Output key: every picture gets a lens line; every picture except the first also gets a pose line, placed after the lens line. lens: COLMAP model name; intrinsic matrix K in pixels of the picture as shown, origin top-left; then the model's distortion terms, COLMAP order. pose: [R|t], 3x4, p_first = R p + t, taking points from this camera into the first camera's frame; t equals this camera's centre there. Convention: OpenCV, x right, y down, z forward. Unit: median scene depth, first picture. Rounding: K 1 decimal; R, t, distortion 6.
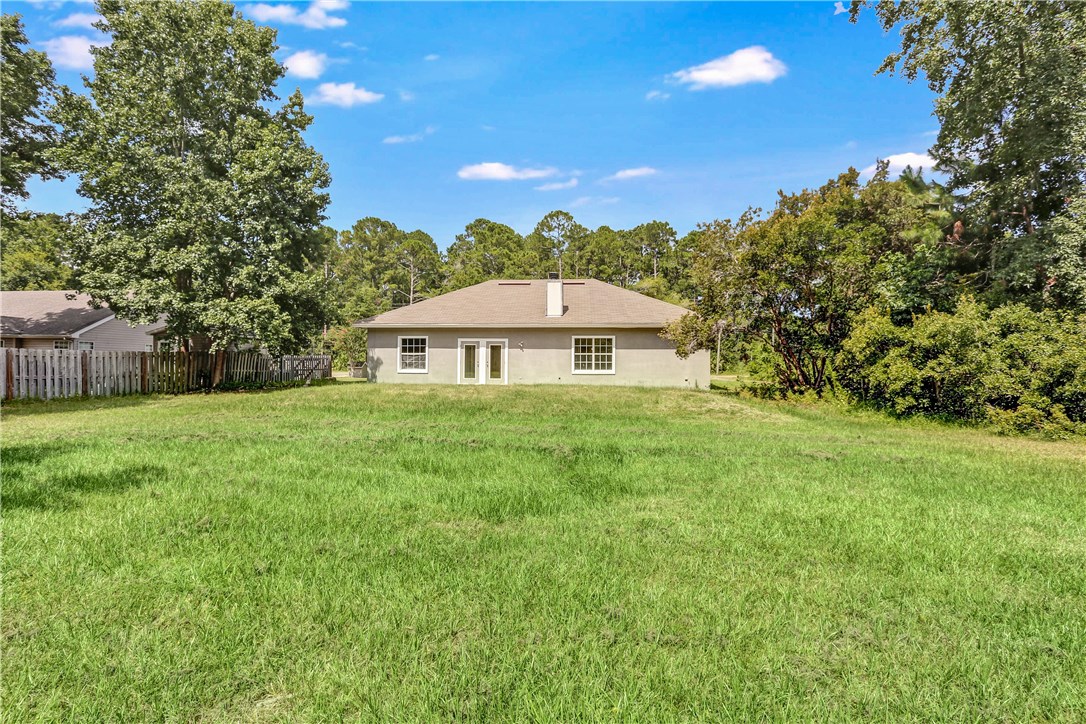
lens RADIAL K [[522.1, 0, 543.0], [0, 522.1, 362.0], [0, 0, 1]] dist [-0.000222, 0.000001]
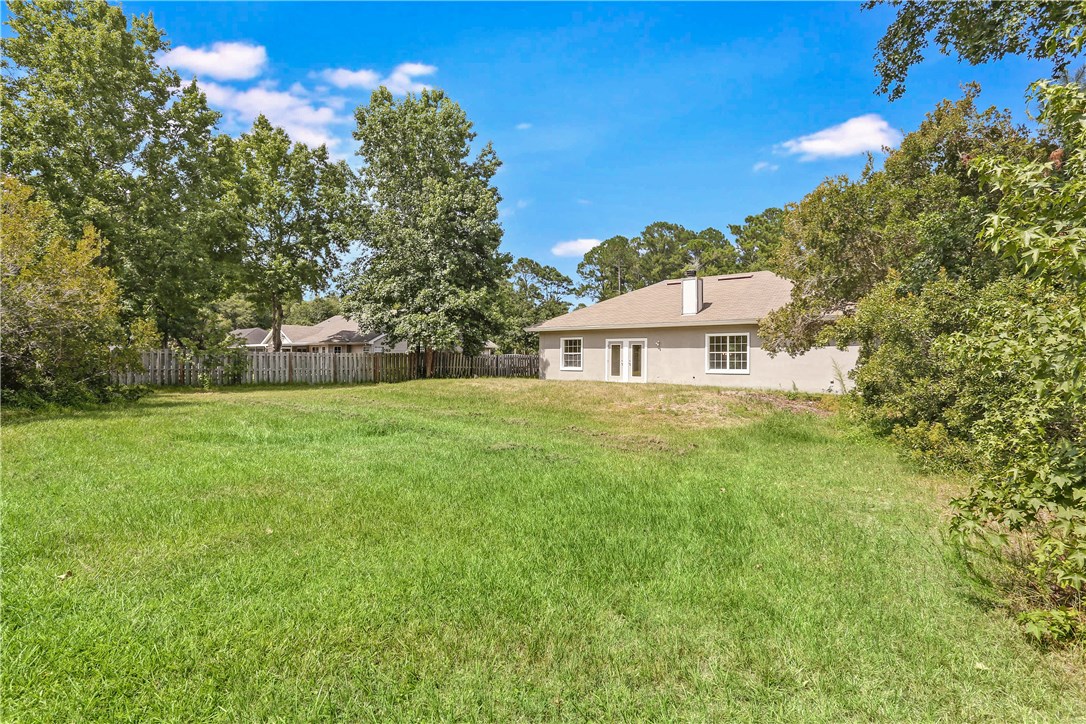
lens RADIAL K [[522.1, 0, 543.0], [0, 522.1, 362.0], [0, 0, 1]] dist [-0.000222, 0.000001]
pose [[0.843945, 0.002839, -0.536422, 0.316823], [-0.002169, 0.999996, 0.001880, 0.000795], [0.536425, -0.000423, 0.843948, 0.019385]]
